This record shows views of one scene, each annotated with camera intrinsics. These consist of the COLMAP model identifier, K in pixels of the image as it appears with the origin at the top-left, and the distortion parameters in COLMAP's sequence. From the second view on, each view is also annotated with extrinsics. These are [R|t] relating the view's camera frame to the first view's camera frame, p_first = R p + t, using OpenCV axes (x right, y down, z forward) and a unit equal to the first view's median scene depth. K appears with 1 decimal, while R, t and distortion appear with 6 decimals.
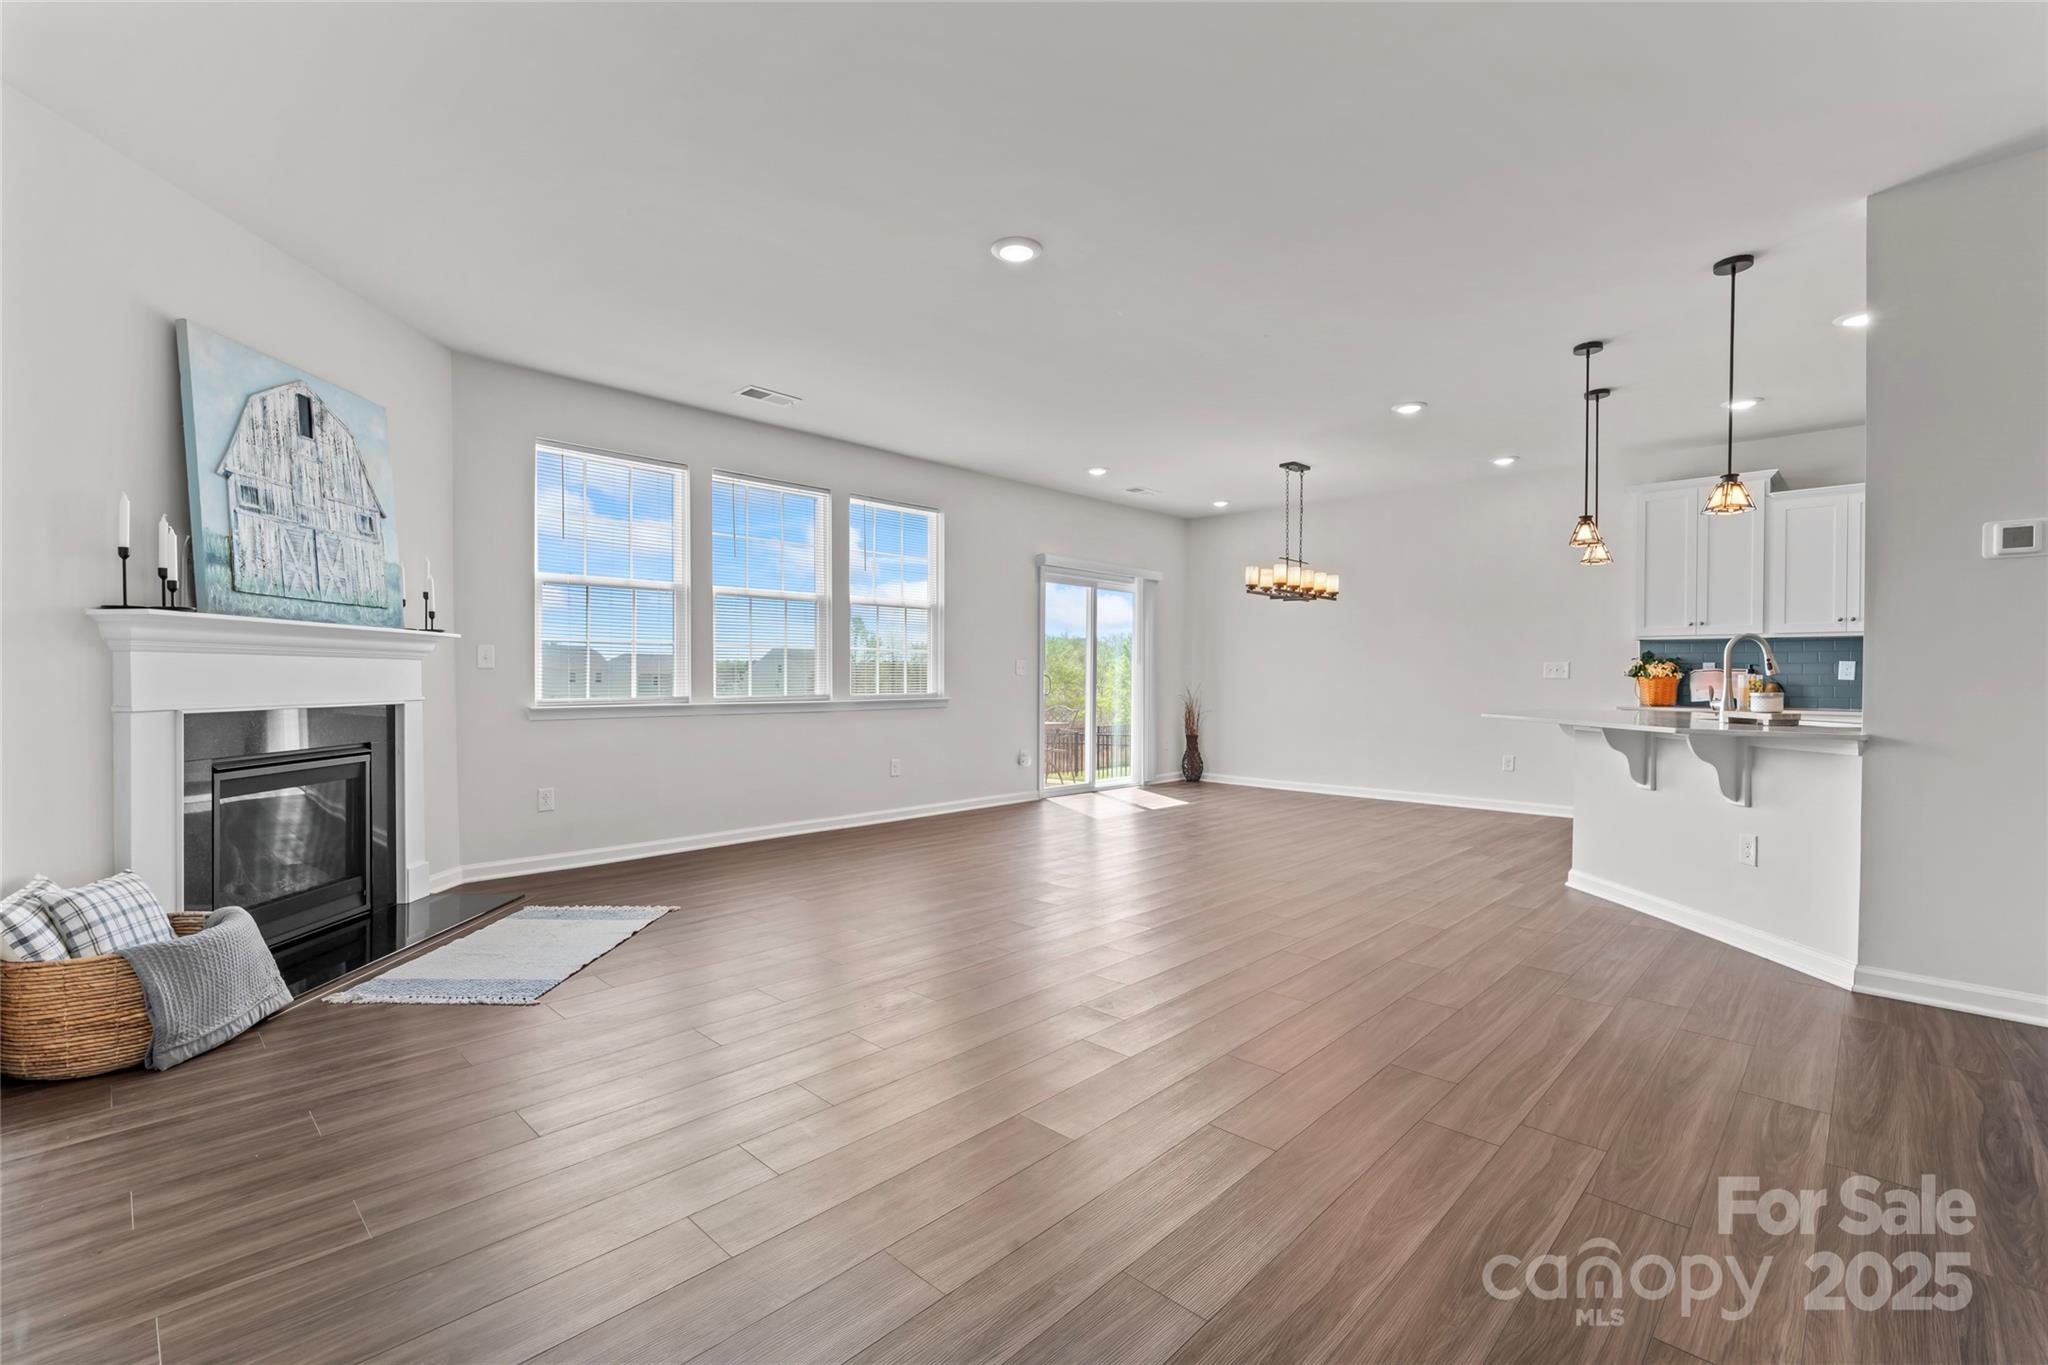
lens RADIAL K [[891.2, 0, 1019.9], [0, 891.2, 681.5], [0, 0, 1]] dist [-0.003670, 0.000288]
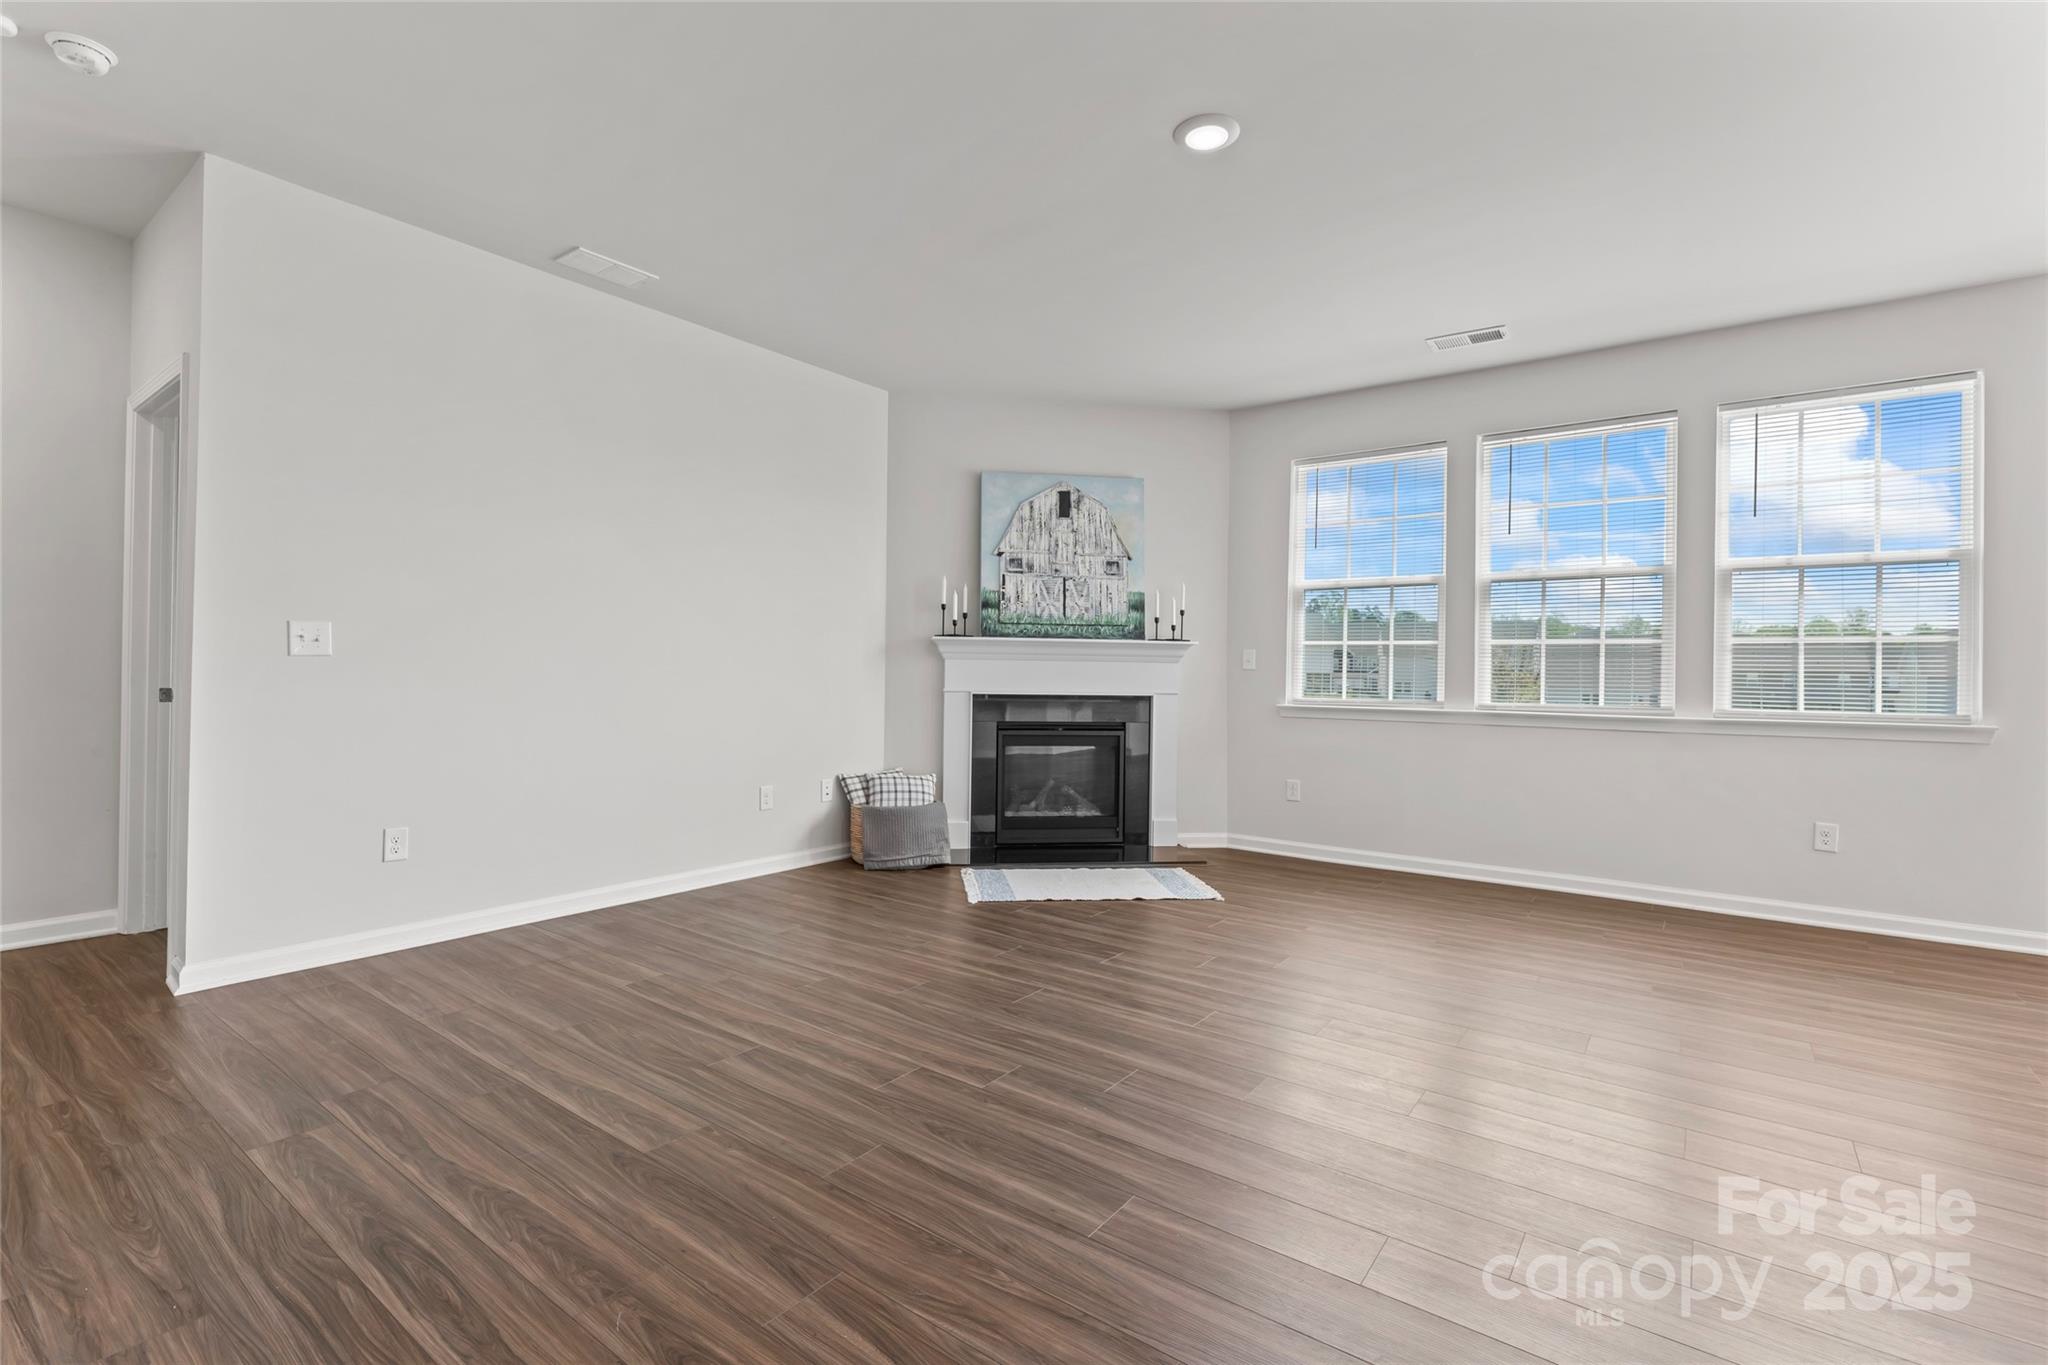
lens RADIAL K [[924.6, 0, 1009.2], [0, 924.6, 667.5], [0, 0, 1]] dist [0.000660, 0.000457]
pose [[0.117787, -0.005197, -0.993025, 0.775998], [-0.019708, 0.999777, -0.007570, -0.003041], [0.992843, 0.020462, 0.117658, 0.730833]]
